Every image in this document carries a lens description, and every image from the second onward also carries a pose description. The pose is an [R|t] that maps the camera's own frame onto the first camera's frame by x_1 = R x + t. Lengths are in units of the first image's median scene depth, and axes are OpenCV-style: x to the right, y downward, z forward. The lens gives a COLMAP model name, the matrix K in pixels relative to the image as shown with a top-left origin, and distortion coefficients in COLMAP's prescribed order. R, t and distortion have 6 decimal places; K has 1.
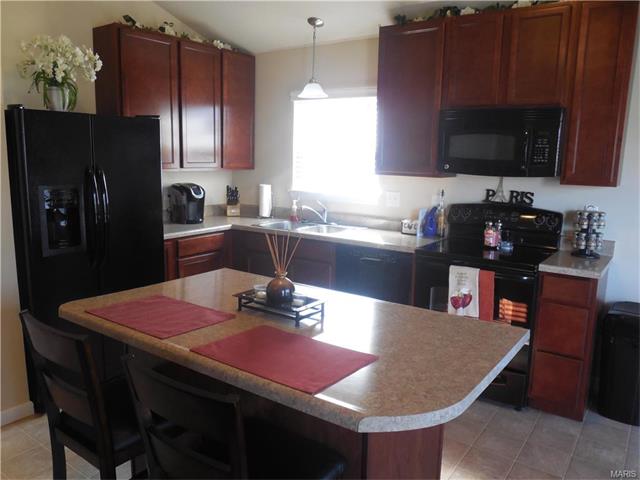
lens RADIAL K [[499.1, 0, 318.2], [0, 499.1, 240.1], [0, 0, 1]] dist [-0.057074, 0.036048]
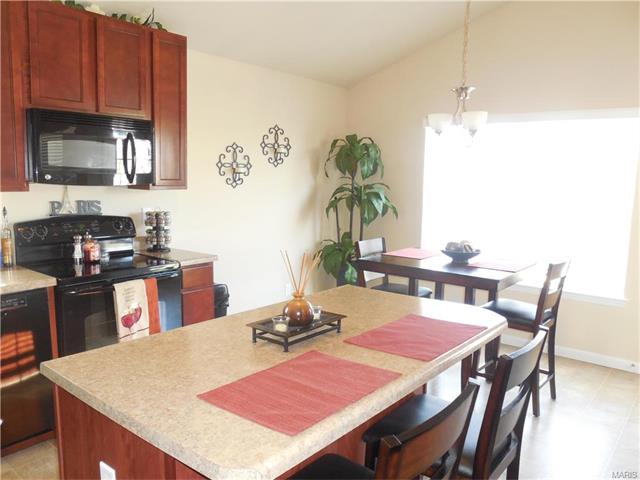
lens RADIAL K [[499.1, 0, 315.6], [0, 499.1, 240.5], [0, 0, 1]] dist [-0.057074, 0.036048]
pose [[0.083664, -0.143138, 0.986160, -0.495661], [0.161070, 0.978559, 0.128370, -0.071404], [-0.983391, 0.148101, 0.104925, 0.451941]]
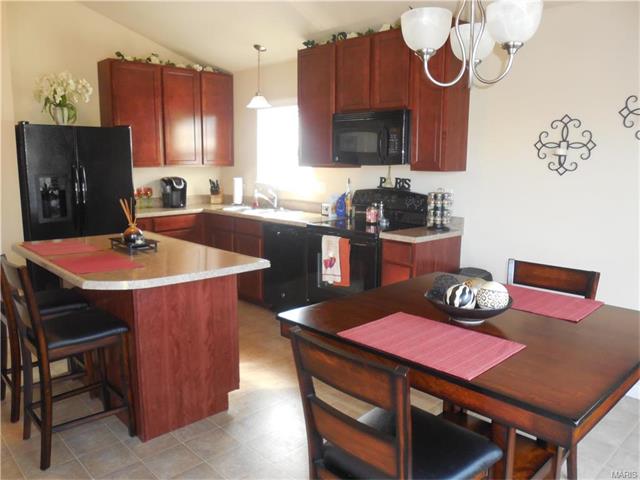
lens RADIAL K [[499.1, 0, 322.2], [0, 499.1, 235.8], [0, 0, 1]] dist [-0.057074, 0.036048]
pose [[0.983314, 0.013250, -0.181433, 0.422335], [-0.016371, 0.999742, -0.015718, 0.062178], [0.181178, 0.018426, 0.983278, -0.227168]]
